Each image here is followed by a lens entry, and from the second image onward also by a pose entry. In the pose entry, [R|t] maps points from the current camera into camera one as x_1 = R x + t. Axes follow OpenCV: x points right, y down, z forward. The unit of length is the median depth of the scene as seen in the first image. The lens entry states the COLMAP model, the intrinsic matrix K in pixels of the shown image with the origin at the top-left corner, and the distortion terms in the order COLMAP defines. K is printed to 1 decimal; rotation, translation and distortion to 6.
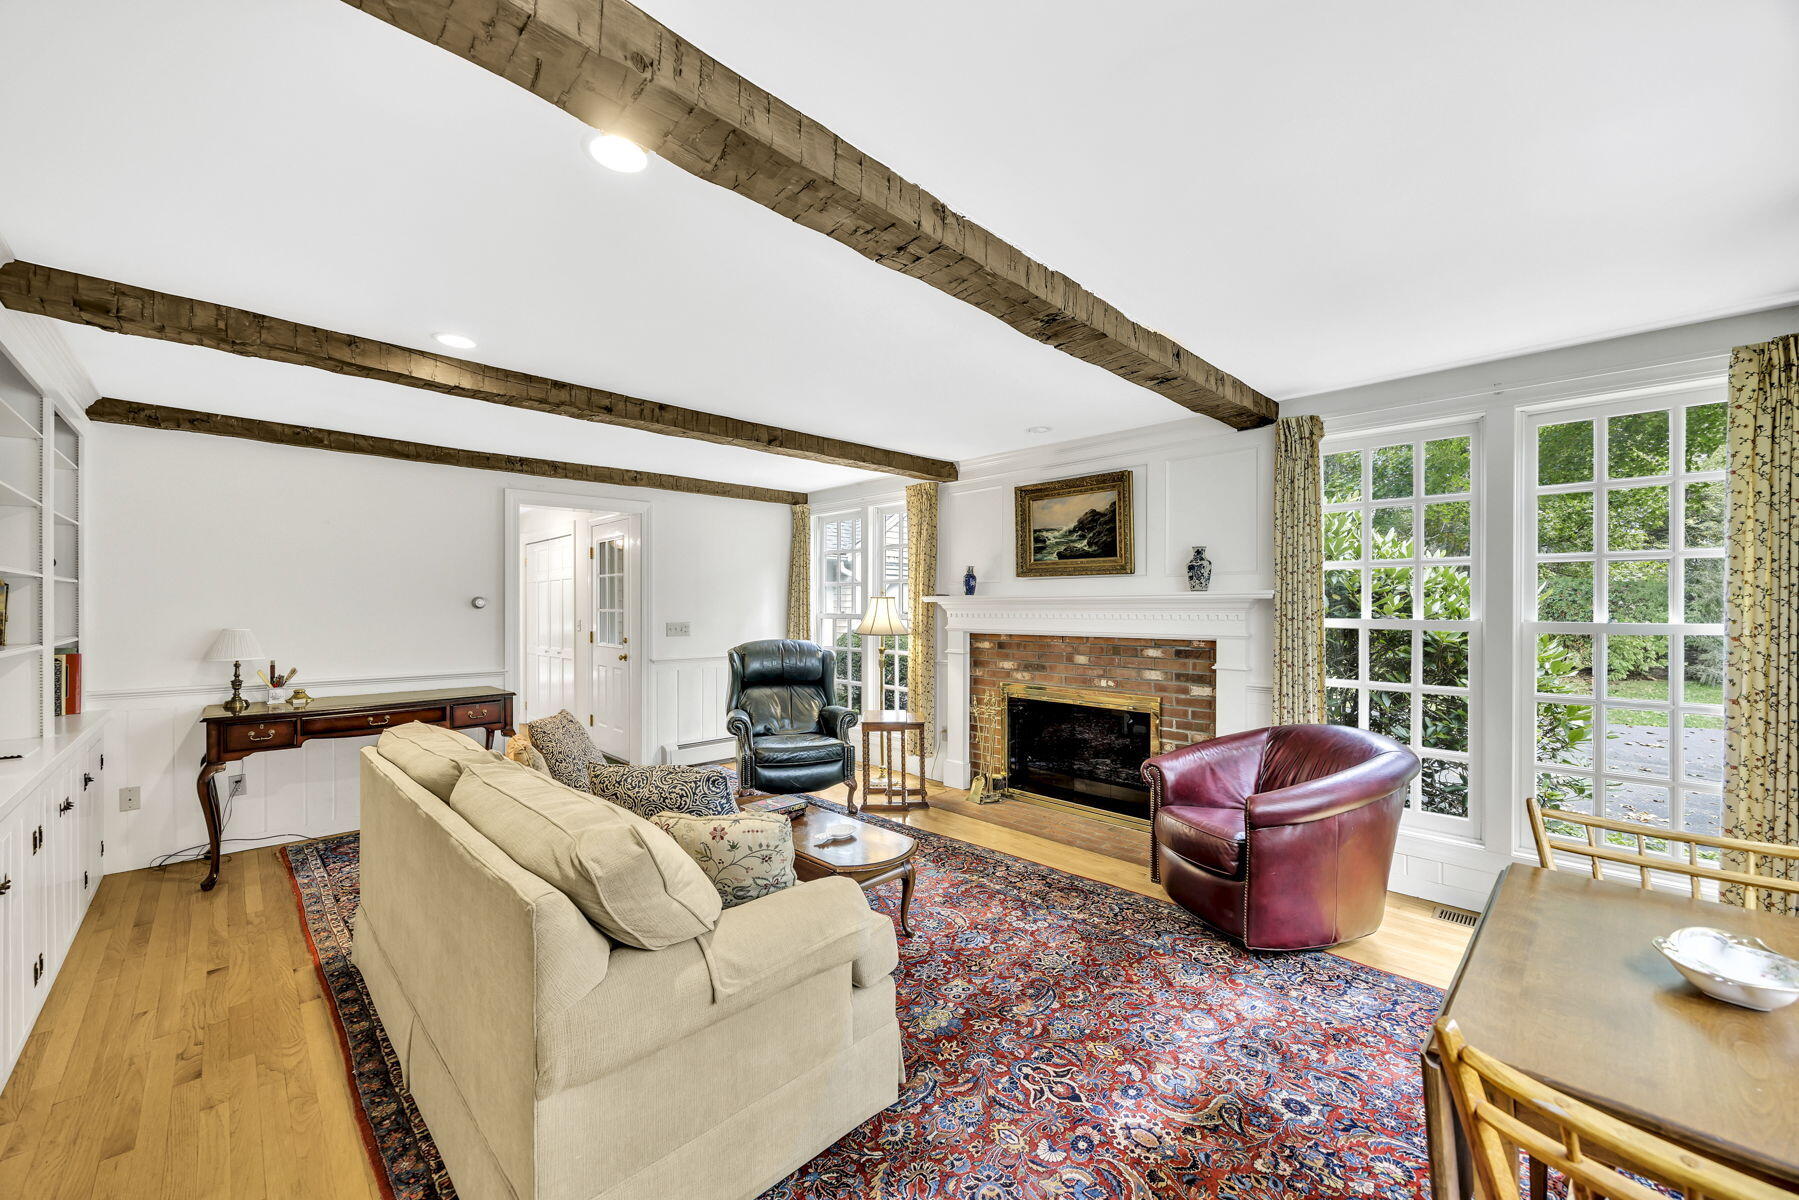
lens RADIAL K [[684.1, 0, 922.4], [0, 684.1, 603.7], [0, 0, 1]] dist [-0.001994, -0.000286]
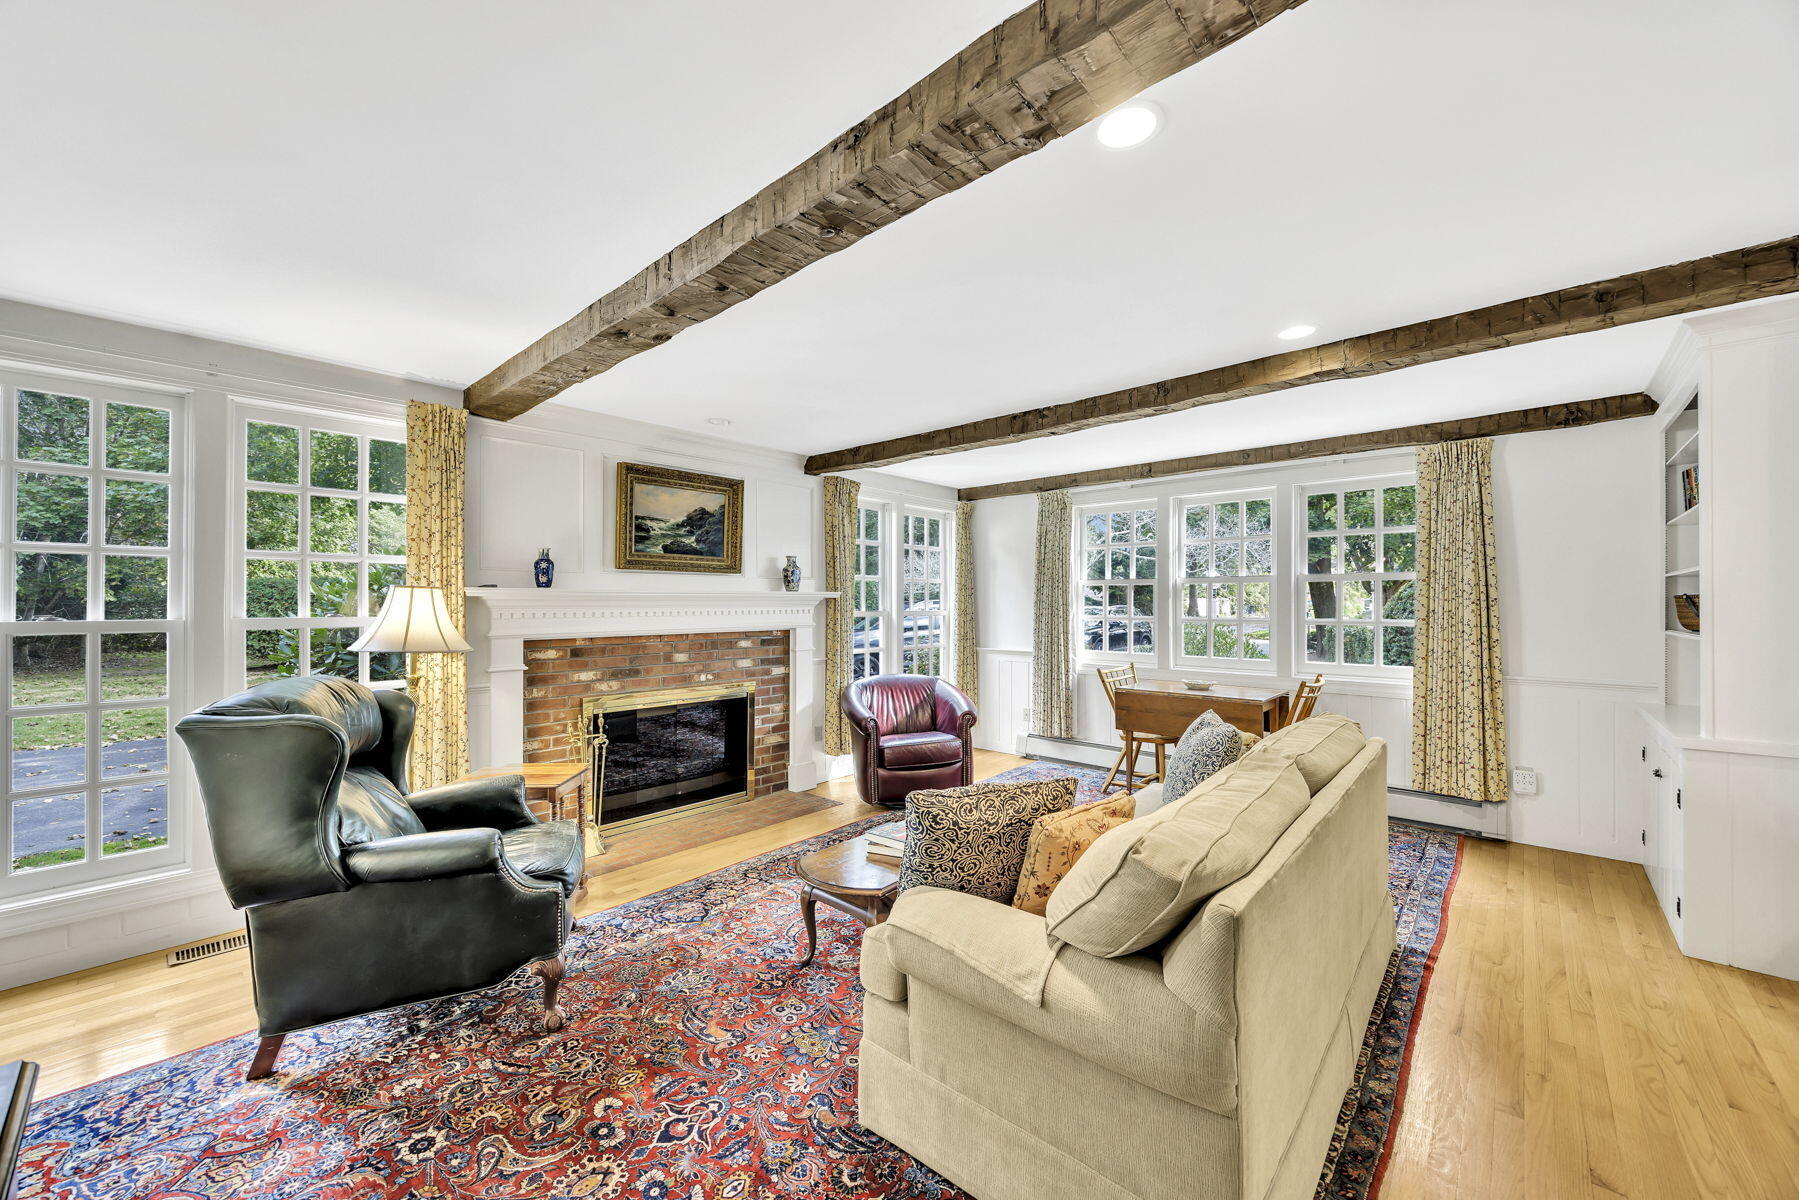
lens RADIAL K [[684.1, 0, 879.9], [0, 684.1, 598.5], [0, 0, 1]] dist [-0.001994, -0.000286]
pose [[-0.019519, 0.006007, 0.999791, -0.750430], [-0.003635, 0.999975, -0.006079, 0.002128], [-0.999803, -0.003753, -0.019496, 0.736624]]
